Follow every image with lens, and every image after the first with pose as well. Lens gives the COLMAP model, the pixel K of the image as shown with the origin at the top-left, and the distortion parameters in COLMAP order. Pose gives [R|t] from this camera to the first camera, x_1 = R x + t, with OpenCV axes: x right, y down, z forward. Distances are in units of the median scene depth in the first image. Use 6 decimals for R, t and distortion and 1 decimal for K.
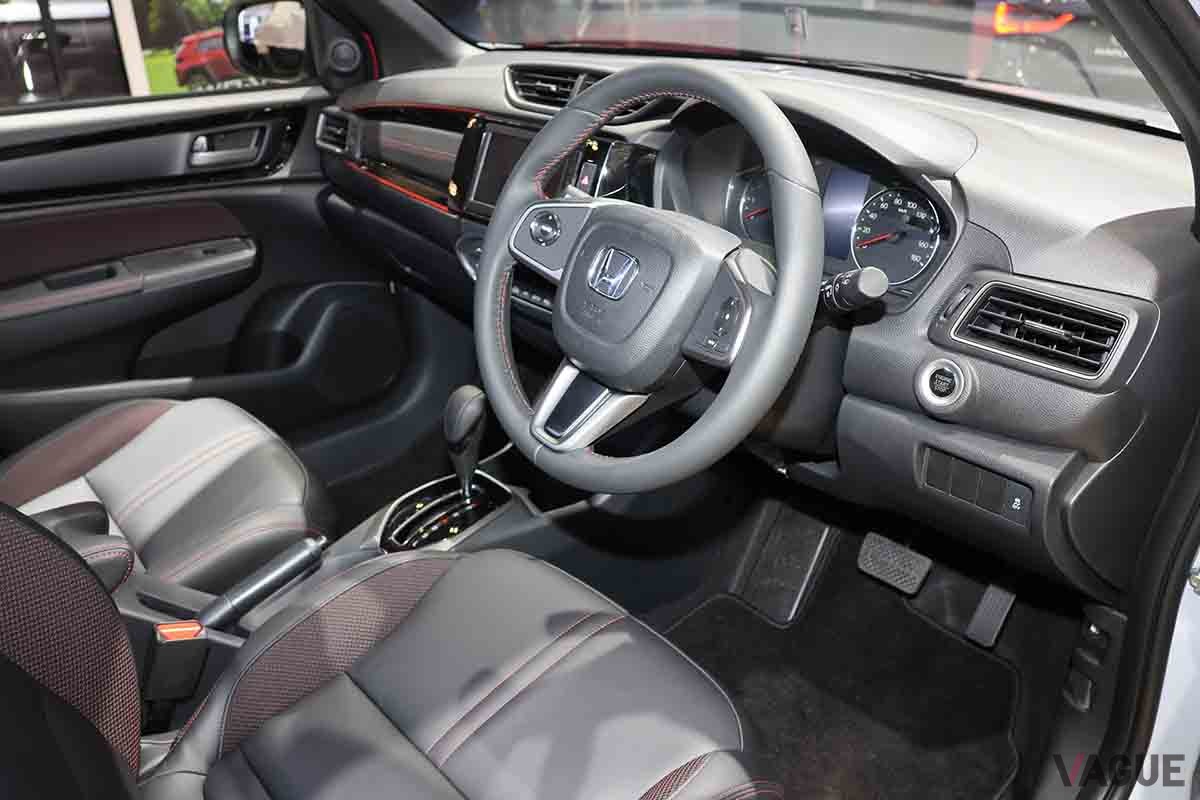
lens RADIAL K [[1003.6, 0, 600.0], [0, 1003.6, 400.0], [0, 0, 1]] dist [-0.145383, 0.066881]
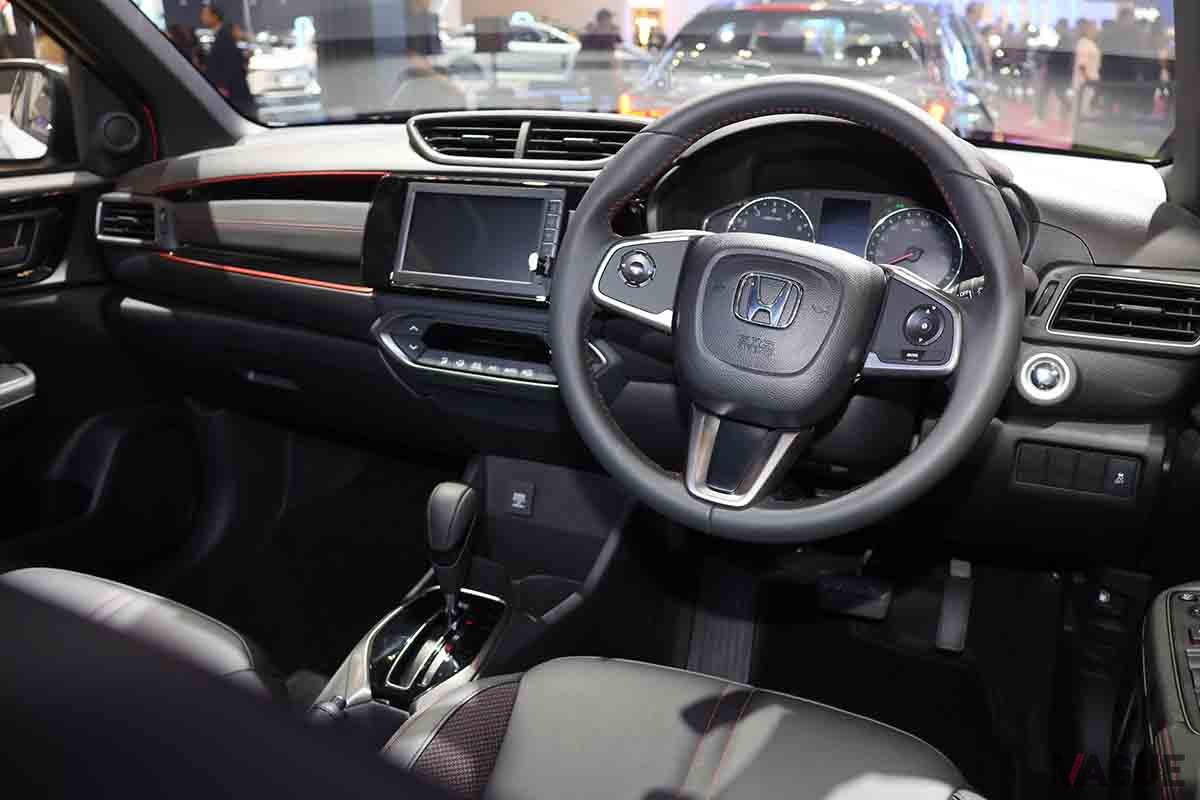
lens RADIAL K [[1003.6, 0, 600.0], [0, 1003.6, 400.0], [0, 0, 1]] dist [-0.145383, 0.066881]
pose [[0.902880, -0.125832, 0.411065, -0.331877], [0.170985, 0.982428, -0.074826, 0.002108], [-0.394426, 0.137845, 0.908530, 0.164182]]
